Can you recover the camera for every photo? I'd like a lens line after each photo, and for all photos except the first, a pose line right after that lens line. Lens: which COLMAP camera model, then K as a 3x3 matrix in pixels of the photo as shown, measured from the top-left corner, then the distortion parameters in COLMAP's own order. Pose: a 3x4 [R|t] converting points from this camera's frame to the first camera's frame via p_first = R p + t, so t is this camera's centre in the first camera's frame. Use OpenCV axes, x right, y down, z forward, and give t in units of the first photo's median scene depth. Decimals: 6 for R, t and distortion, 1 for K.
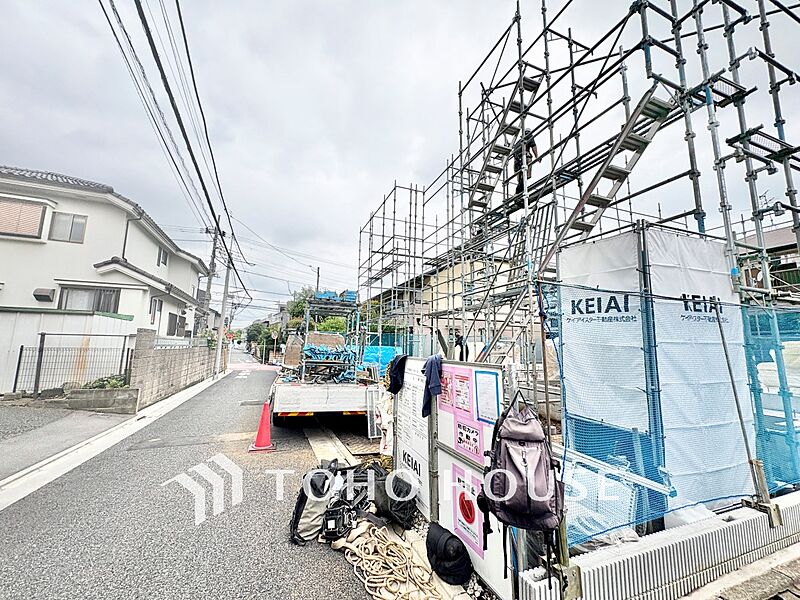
lens RADIAL K [[319.3, 0, 400.6], [0, 319.3, 299.8], [0, 0, 1]] dist [0.000471, 0.000258]
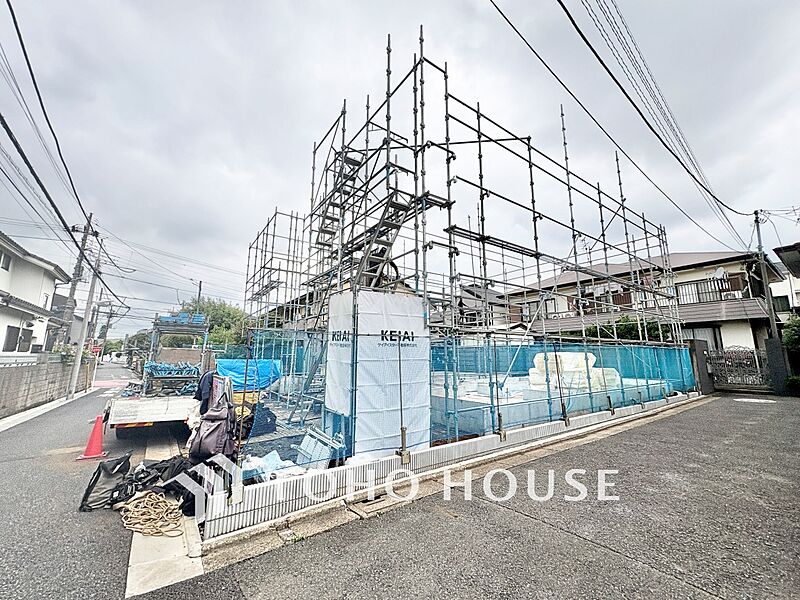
lens RADIAL K [[319.3, 0, 400.6], [0, 319.3, 299.8], [0, 0, 1]] dist [0.000471, 0.000258]
pose [[0.969986, 0.028391, 0.241497, 0.352728], [-0.021226, 0.999255, -0.032218, -0.076617], [-0.242232, 0.026125, 0.969867, -0.385884]]
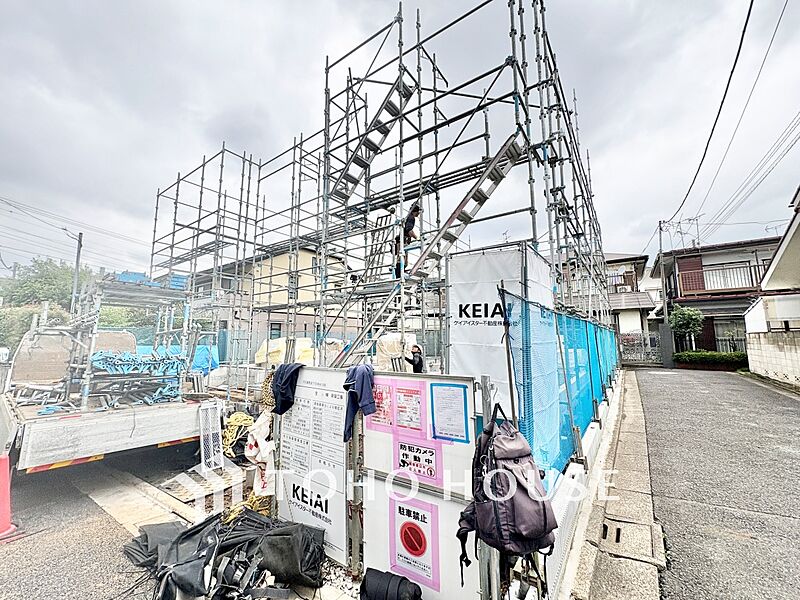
lens RADIAL K [[318.2, 0, 400.0], [0, 318.2, 300.0], [0, 0, 1]] dist [0.001845, 0.000325]
pose [[0.835402, 0.047718, 0.547564, -0.166584], [-0.059570, 0.998217, 0.003893, -0.004414], [-0.546402, -0.035871, 0.836754, 0.152658]]
